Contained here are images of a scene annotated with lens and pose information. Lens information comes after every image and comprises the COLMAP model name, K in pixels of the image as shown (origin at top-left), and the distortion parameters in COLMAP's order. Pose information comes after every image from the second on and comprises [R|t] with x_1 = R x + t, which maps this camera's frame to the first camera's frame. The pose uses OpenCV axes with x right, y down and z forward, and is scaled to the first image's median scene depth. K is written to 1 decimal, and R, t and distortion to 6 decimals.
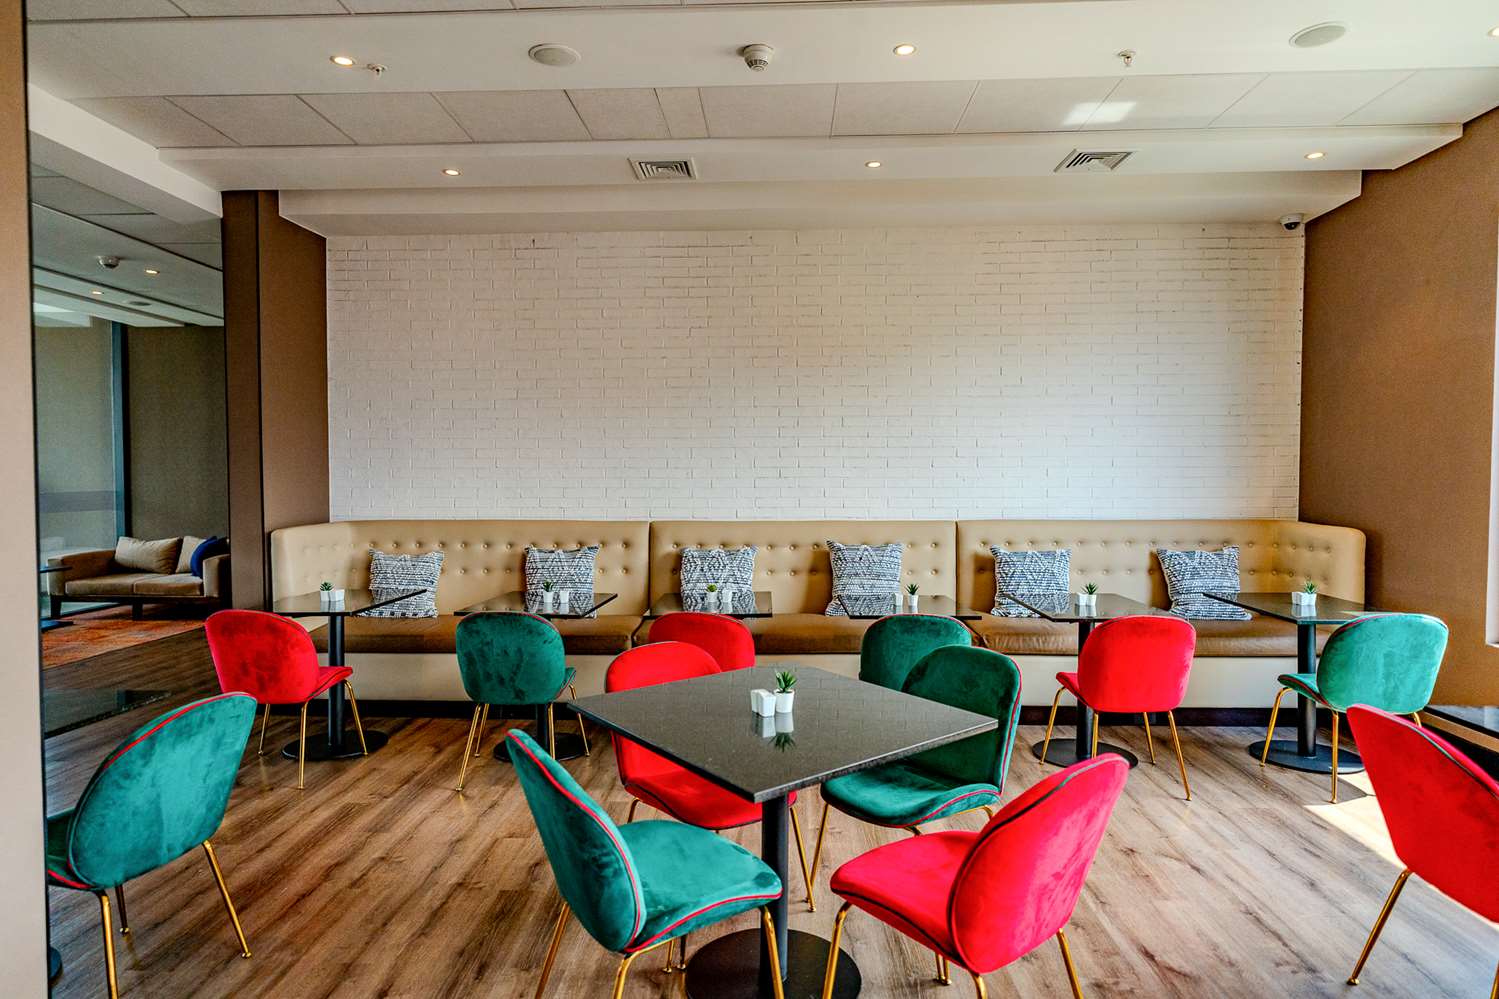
lens RADIAL K [[820.6, 0, 749.5], [0, 820.6, 499.5], [0, 0, 1]] dist [-0.000519, 0.000179]
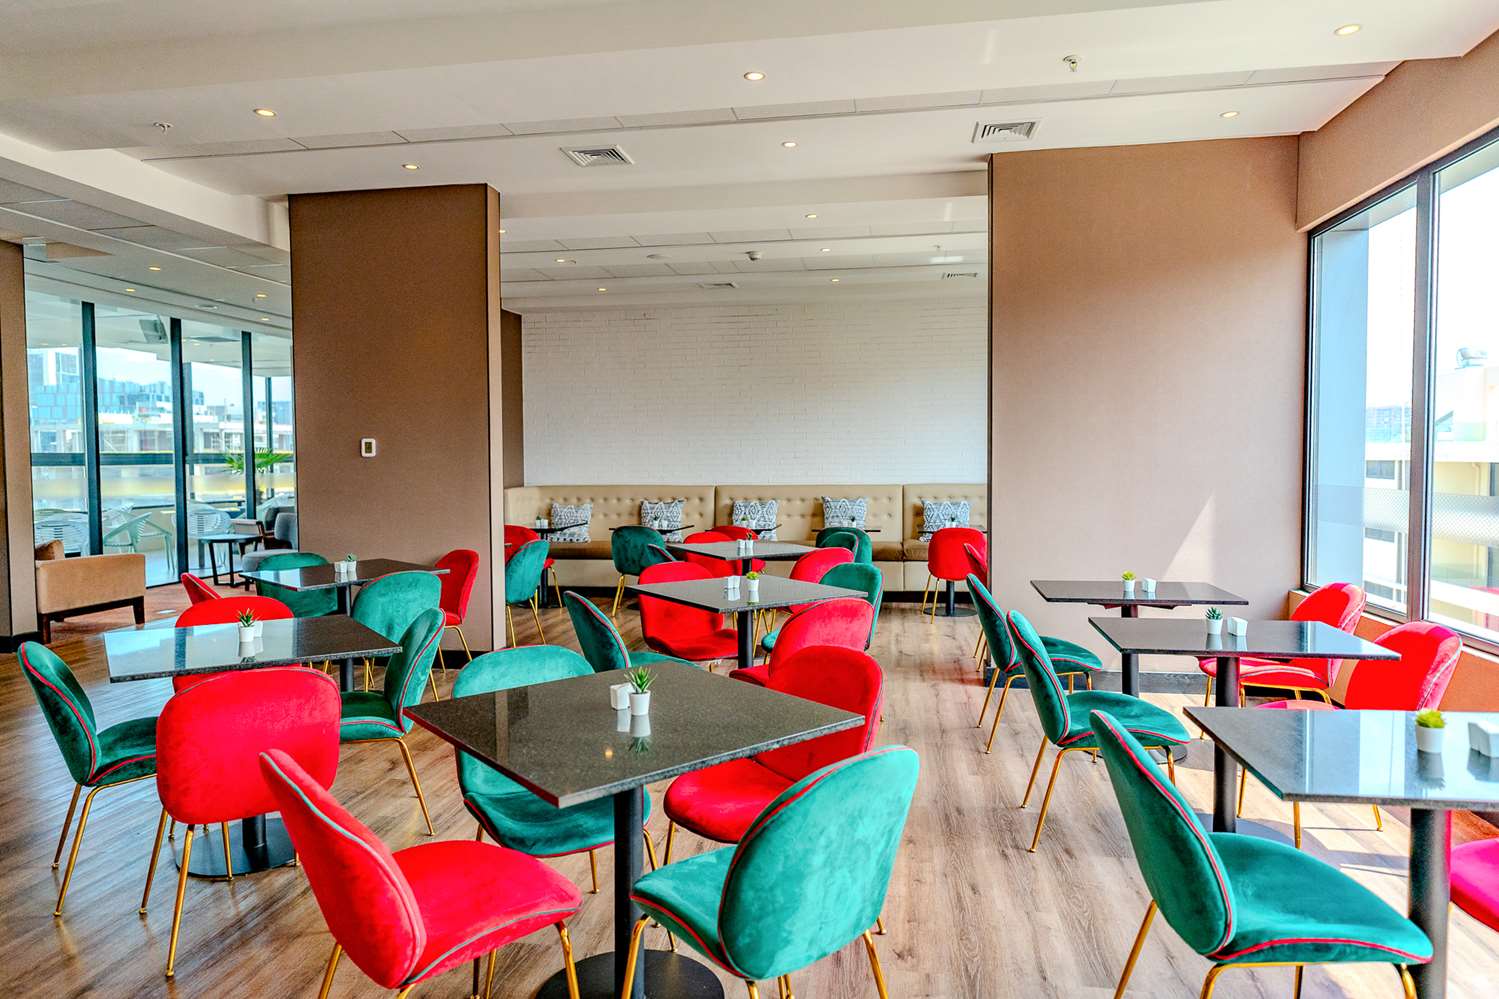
lens RADIAL K [[814.7, 0, 750.1], [0, 814.7, 501.2], [0, 0, 1]] dist [-0.002738, 0.001323]
pose [[0.993616, -0.000220, -0.112812, 0.135035], [0.002999, 0.999696, 0.024466, 0.019326], [0.112773, -0.024648, 0.993315, -0.623988]]
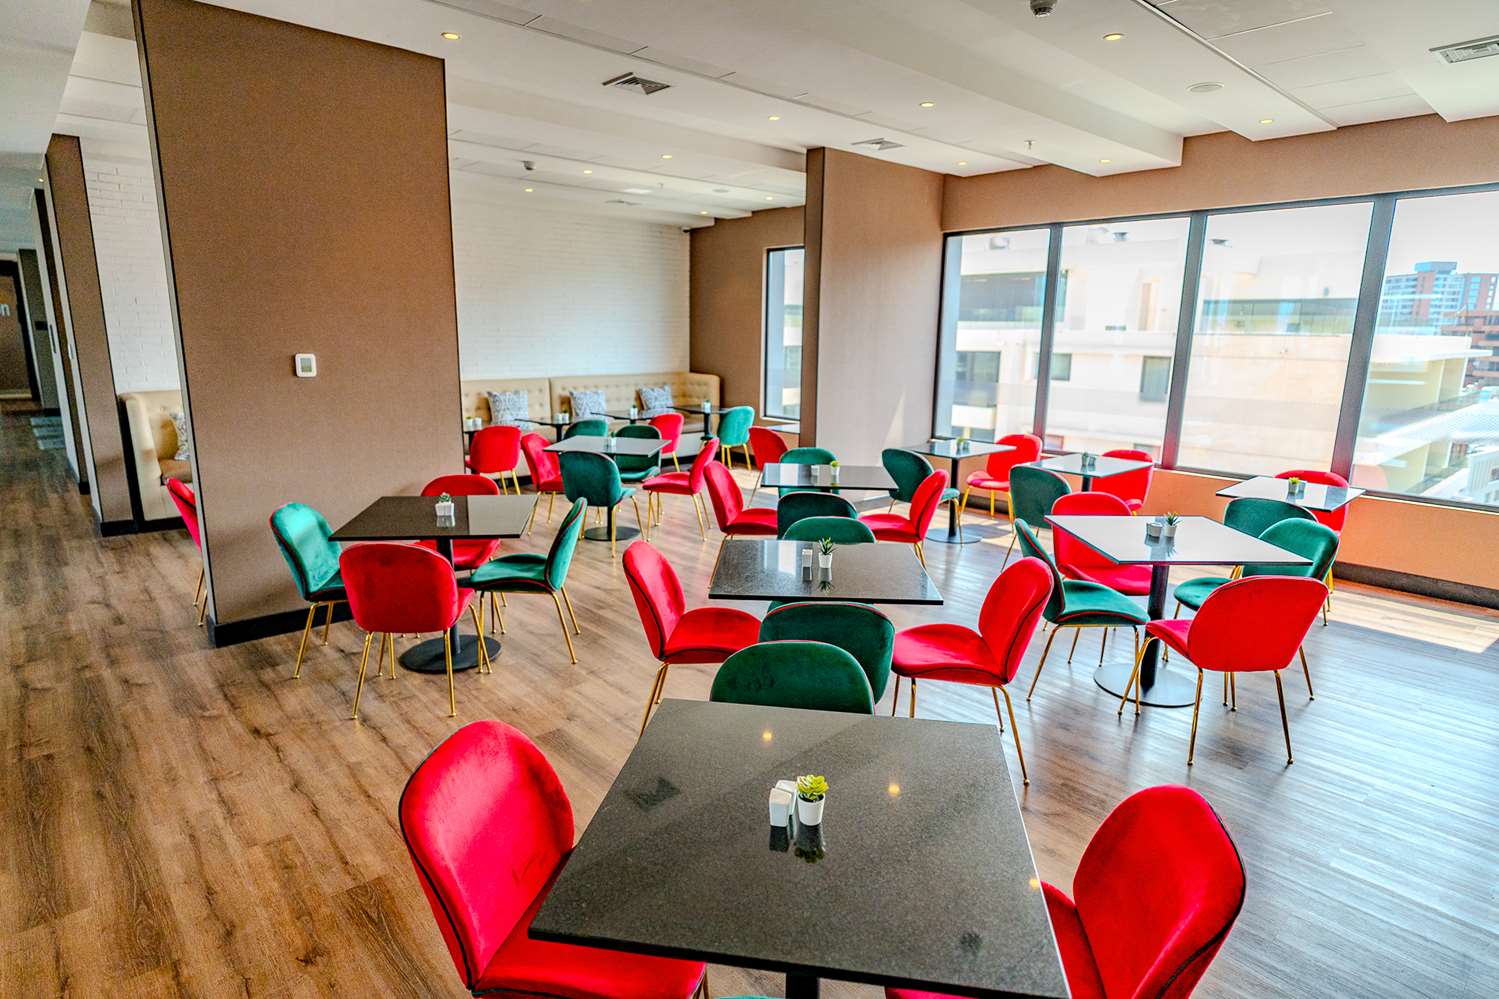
lens RADIAL K [[820.6, 0, 749.5], [0, 820.6, 499.5], [0, 0, 1]] dist [-0.000519, 0.000179]
pose [[0.708731, -0.134558, 0.692528, -0.749581], [0.010390, 0.983526, 0.180466, -0.032836], [-0.705403, -0.120706, 0.698453, -0.648187]]
